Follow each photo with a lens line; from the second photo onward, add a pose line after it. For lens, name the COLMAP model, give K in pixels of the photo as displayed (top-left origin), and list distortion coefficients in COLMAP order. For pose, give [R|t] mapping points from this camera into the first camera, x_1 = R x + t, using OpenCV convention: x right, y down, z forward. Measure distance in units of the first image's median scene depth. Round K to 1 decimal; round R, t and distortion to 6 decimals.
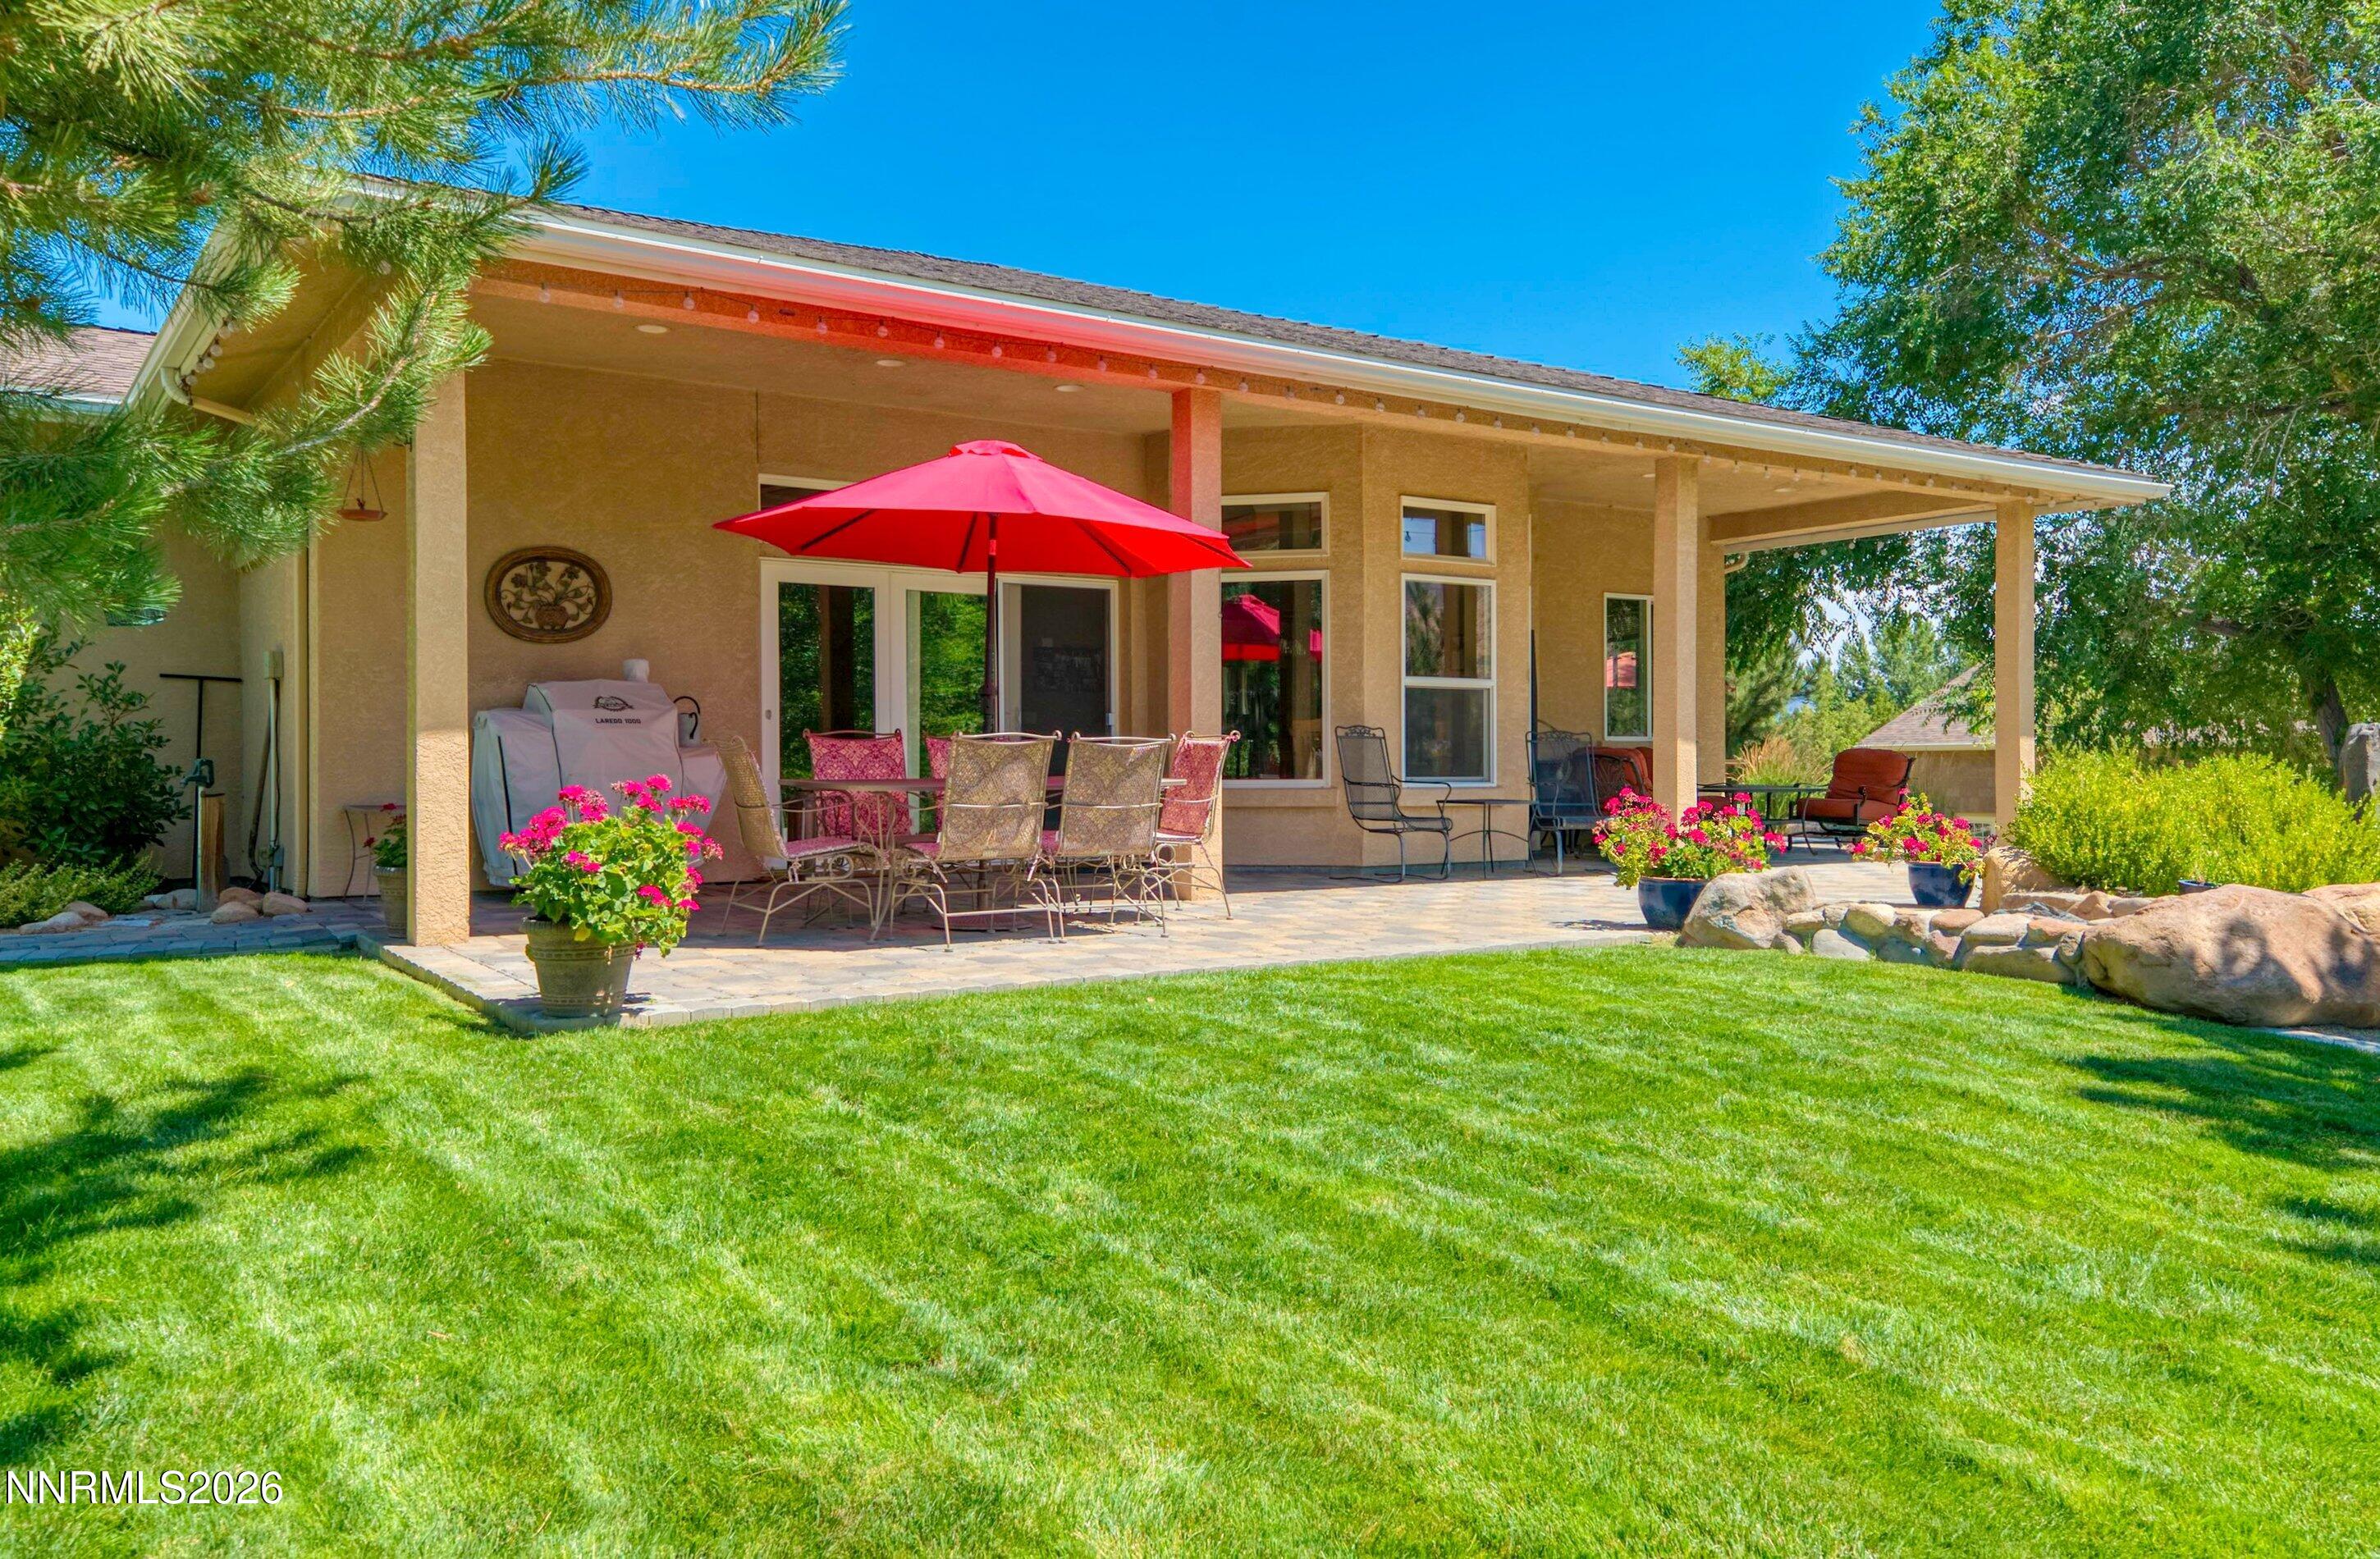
lens RADIAL K [[1813.4, 0, 1179.7], [0, 1813.4, 787.0], [0, 0, 1]] dist [0.050390, -0.001316]
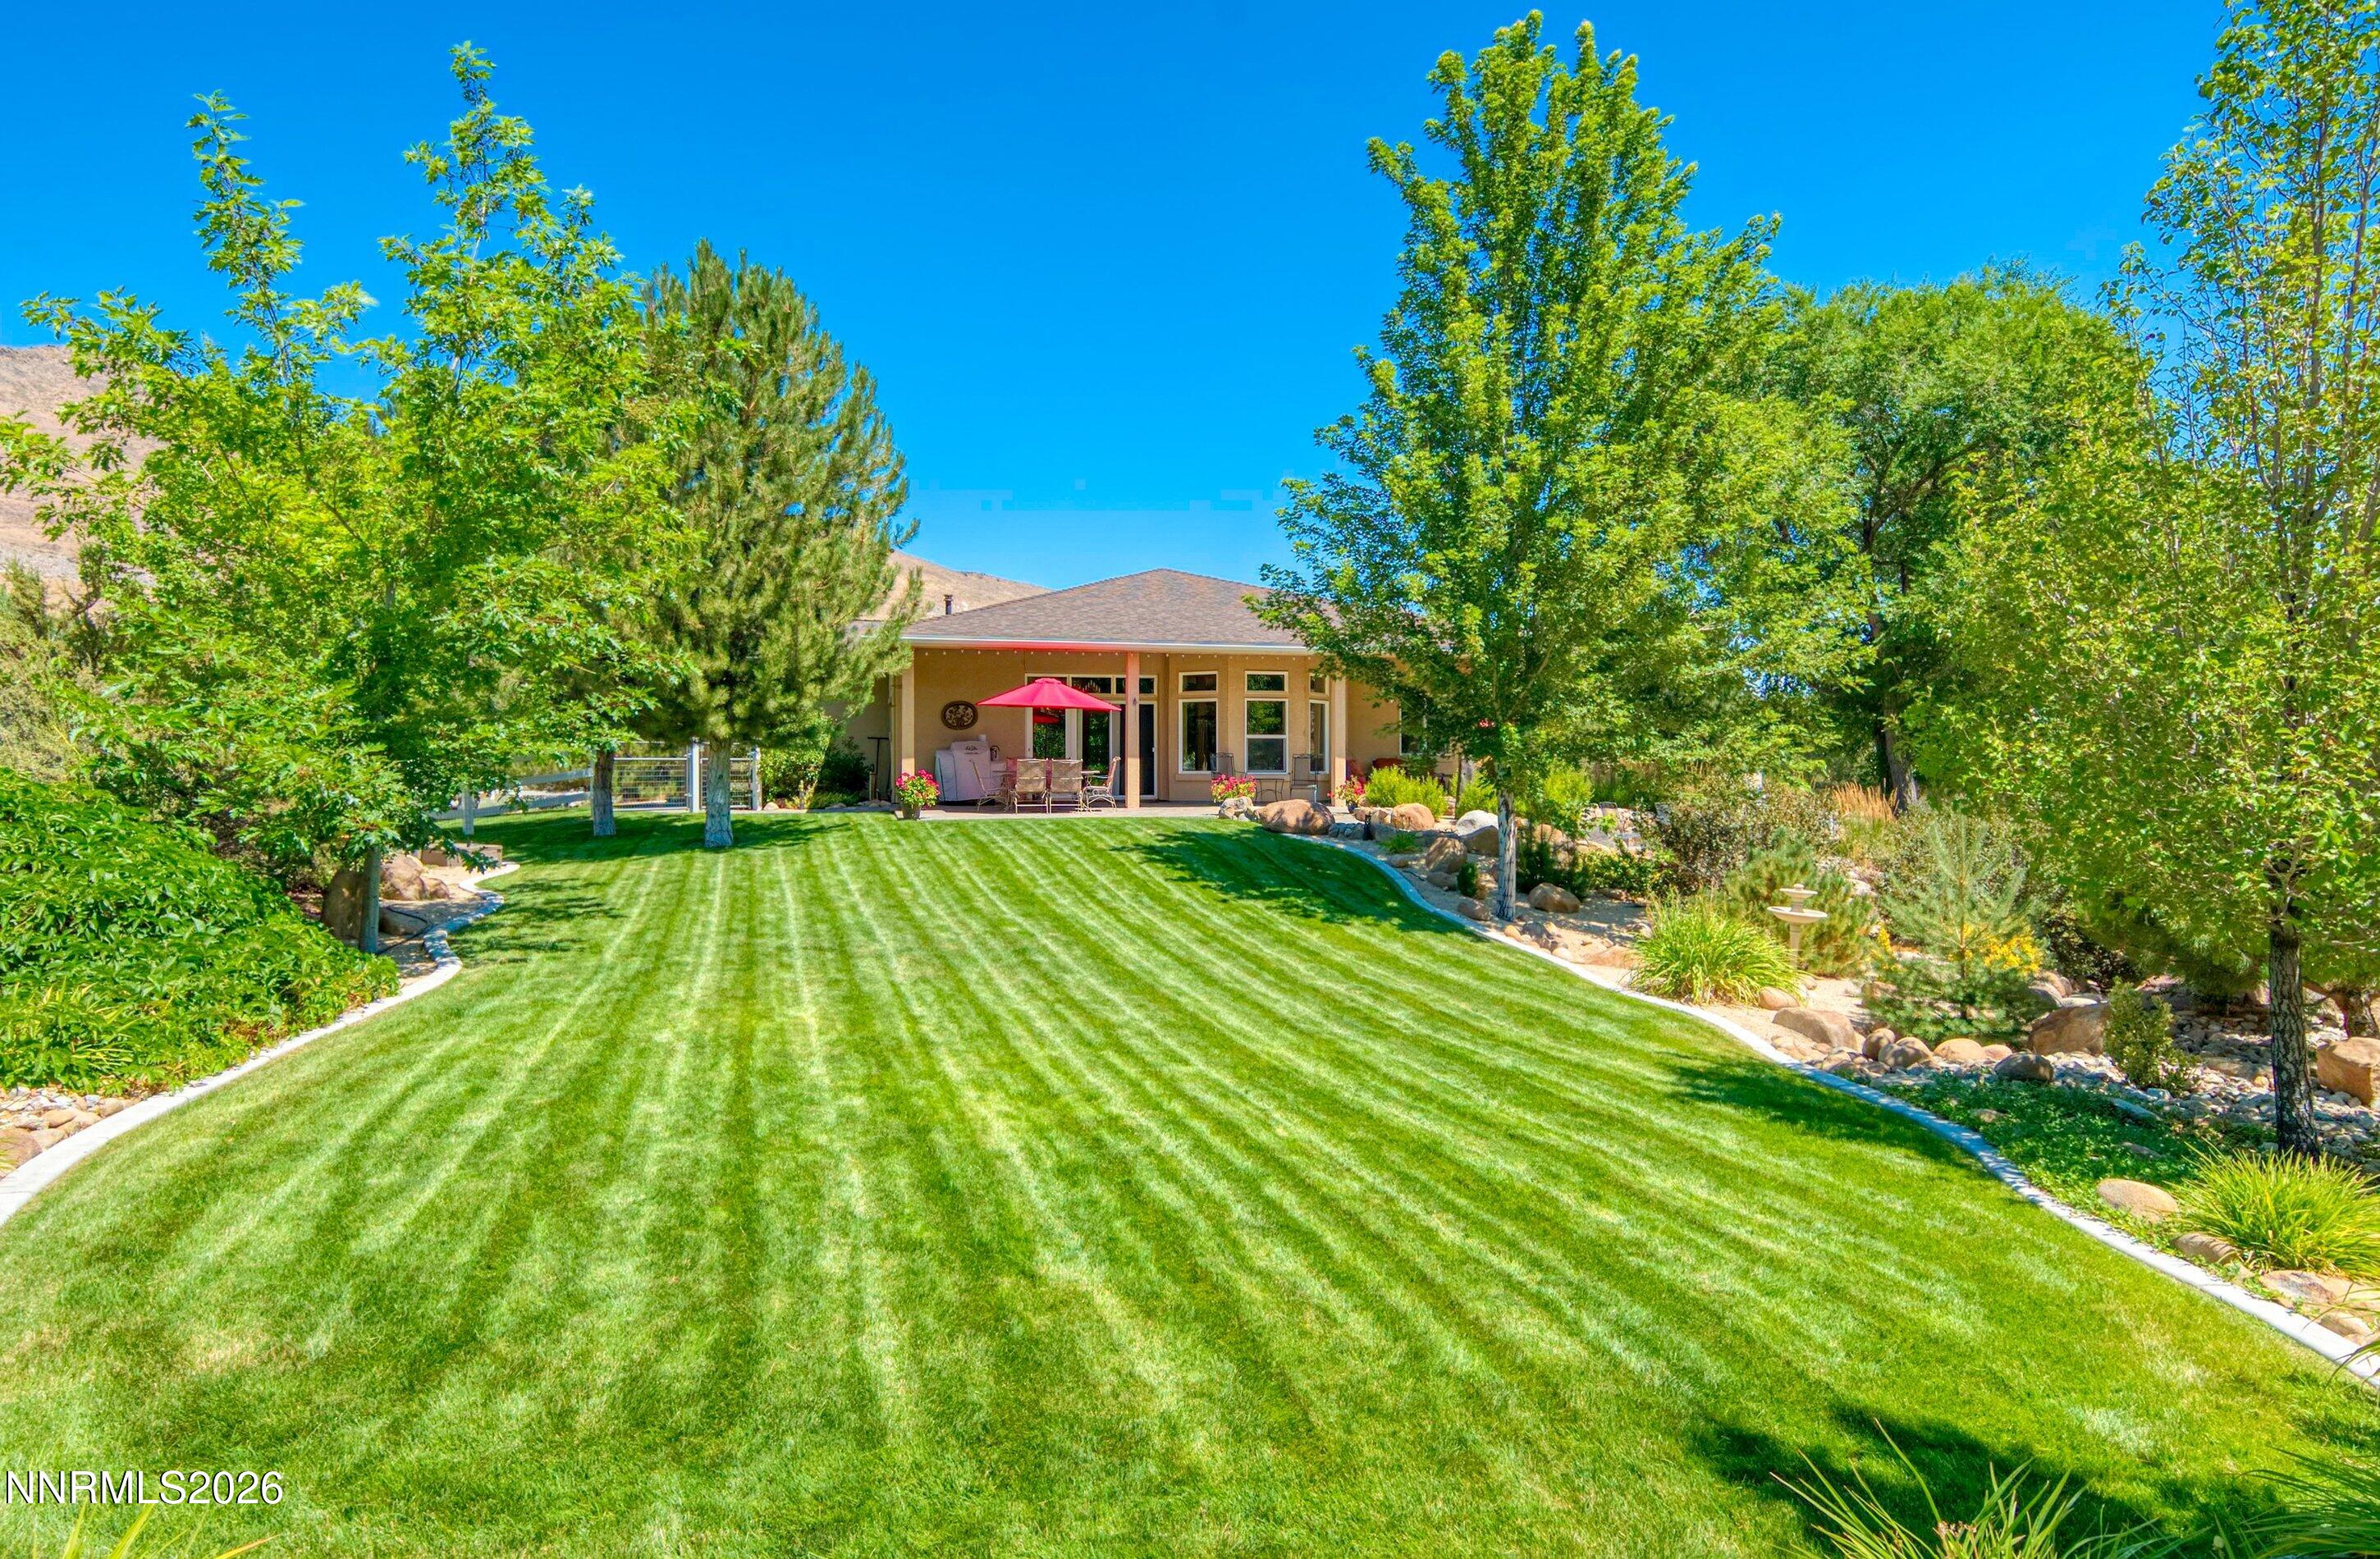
lens RADIAL K [[1359.1, 0, 1194.4], [0, 1359.1, 757.2], [0, 0, 1]] dist [0.077934, -0.003370]
pose [[0.939558, 0.000250, -0.342390, 1.273866], [-0.004868, 0.999908, -0.012627, 0.001608], [0.342356, 0.013531, 0.939473, -1.671029]]
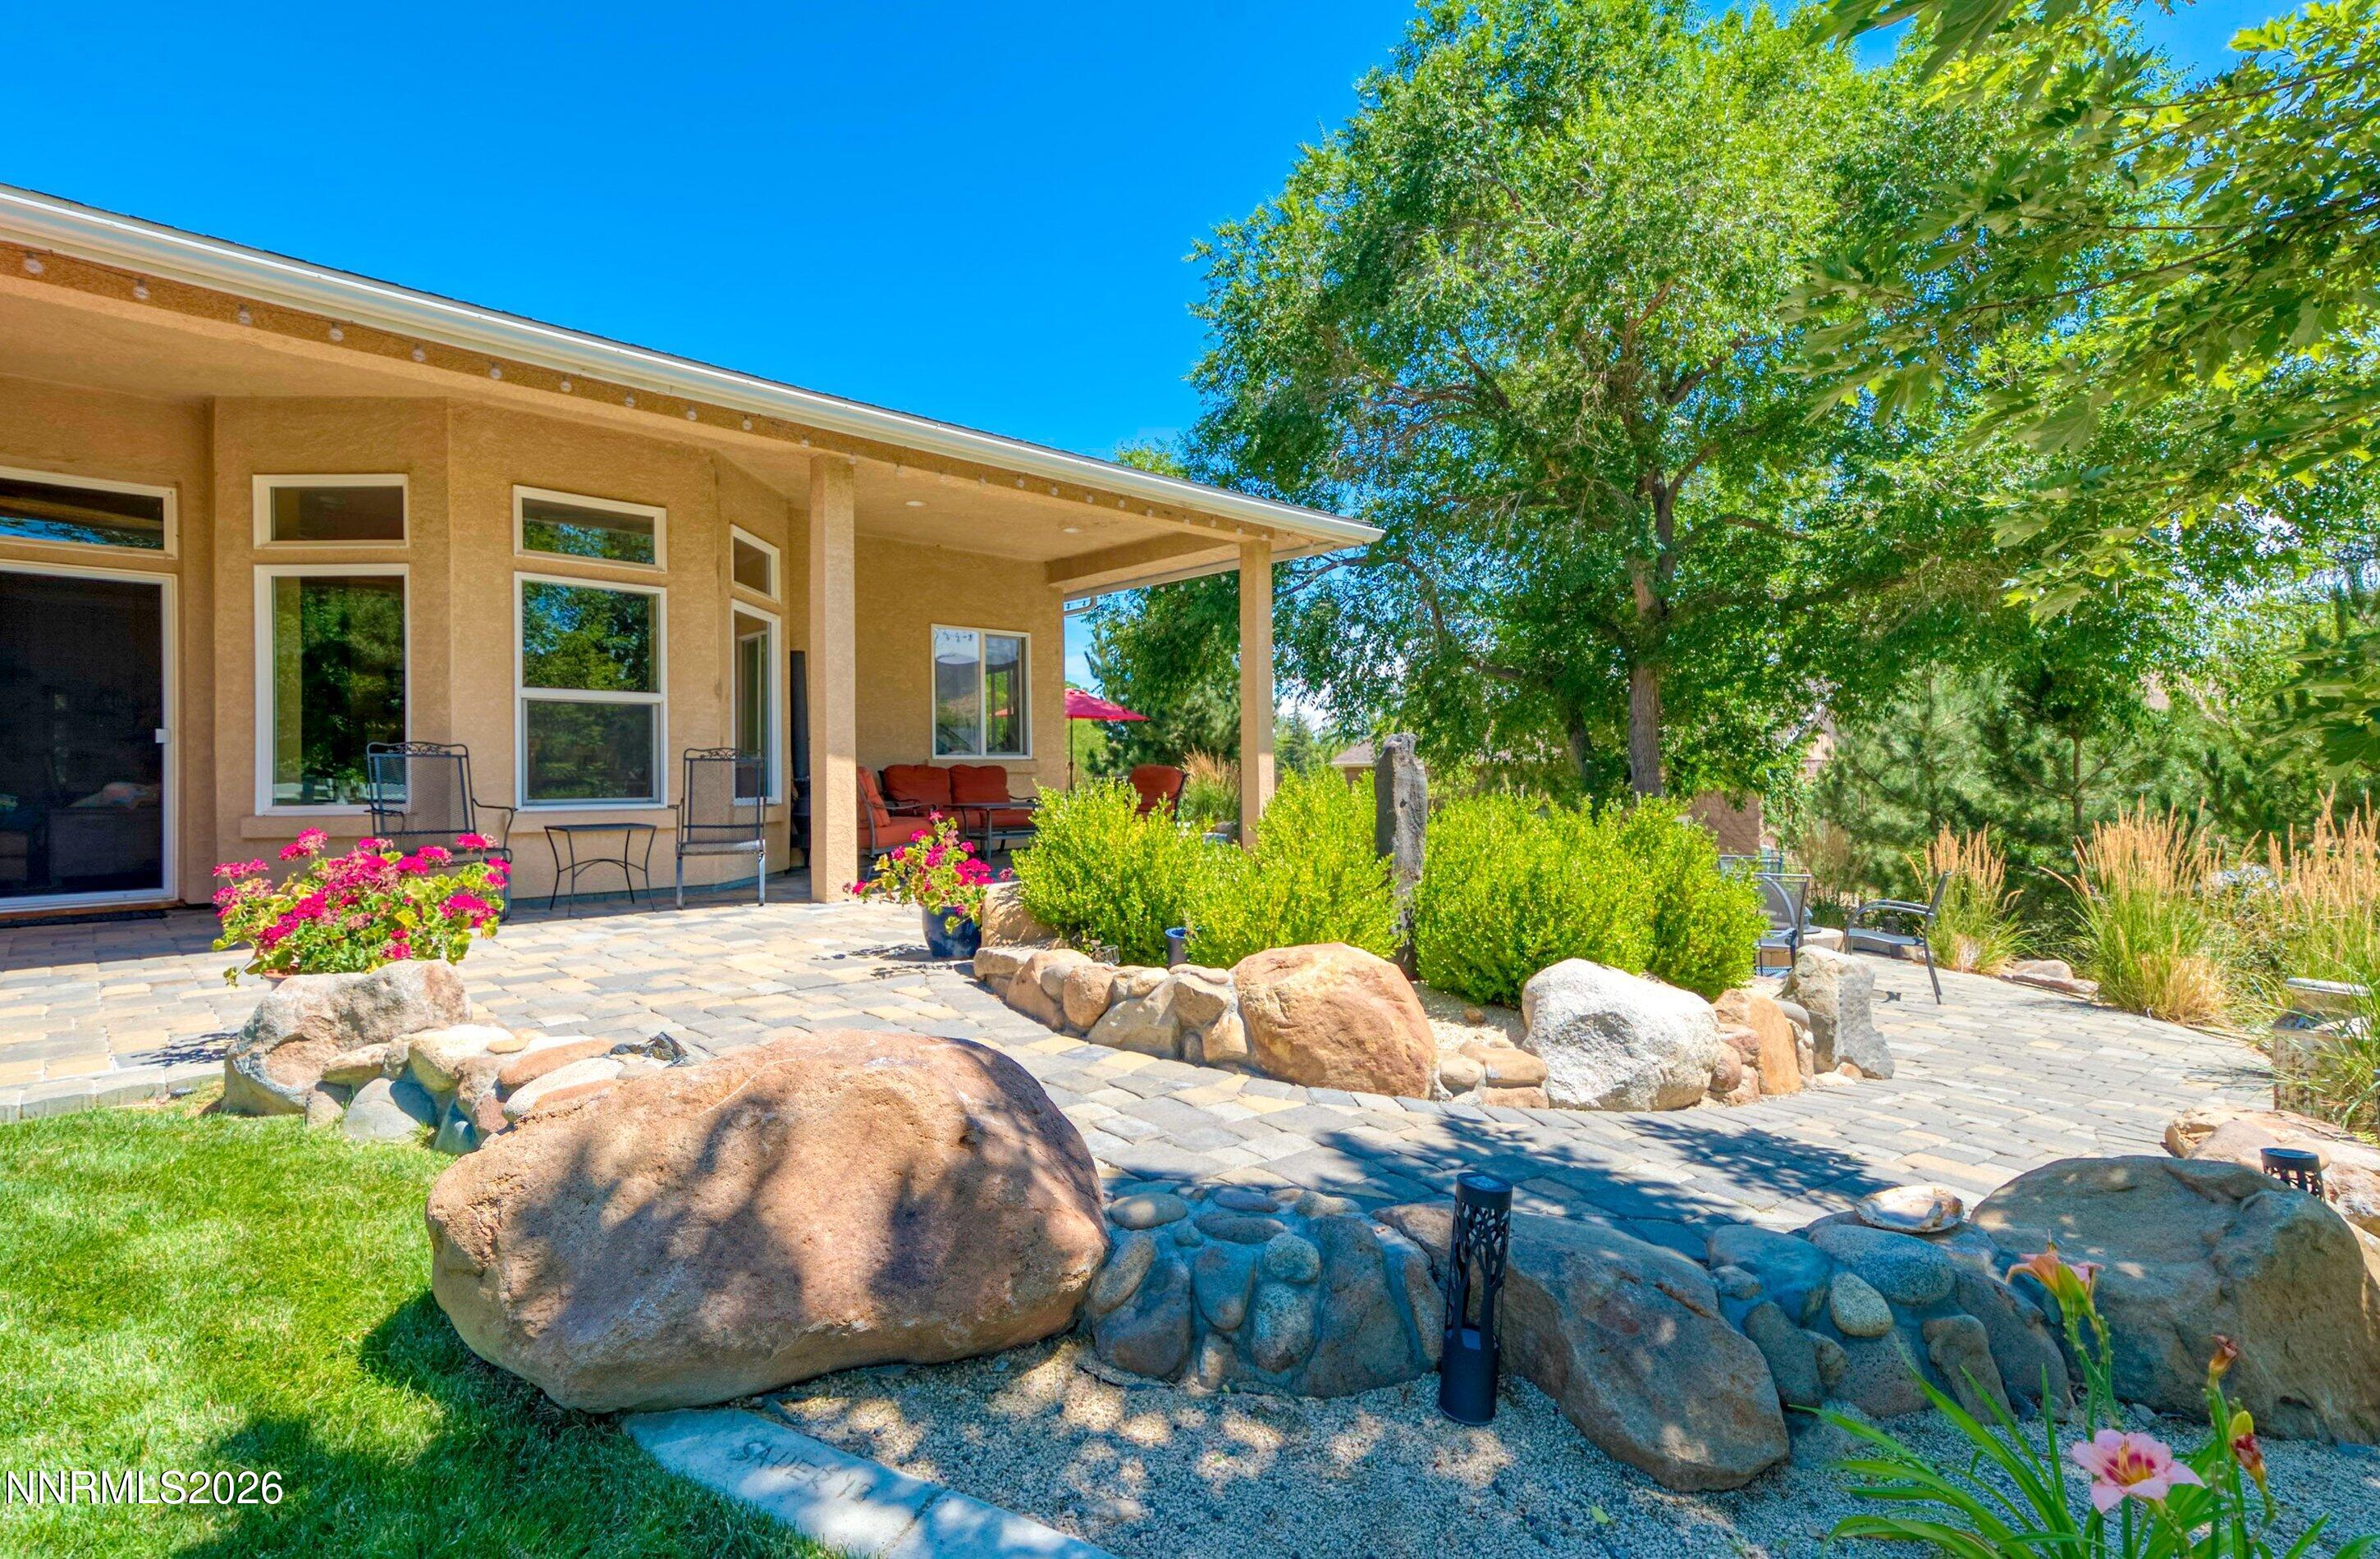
lens RADIAL K [[1146.0, 0, 1201.0], [0, 1146.0, 762.9], [0, 0, 1]] dist [0.036379, -0.000181]
pose [[0.985814, -0.004357, 0.167785, 0.591288], [0.008543, 0.999670, -0.024235, -0.011987], [-0.167624, 0.025324, 0.985526, 0.632237]]
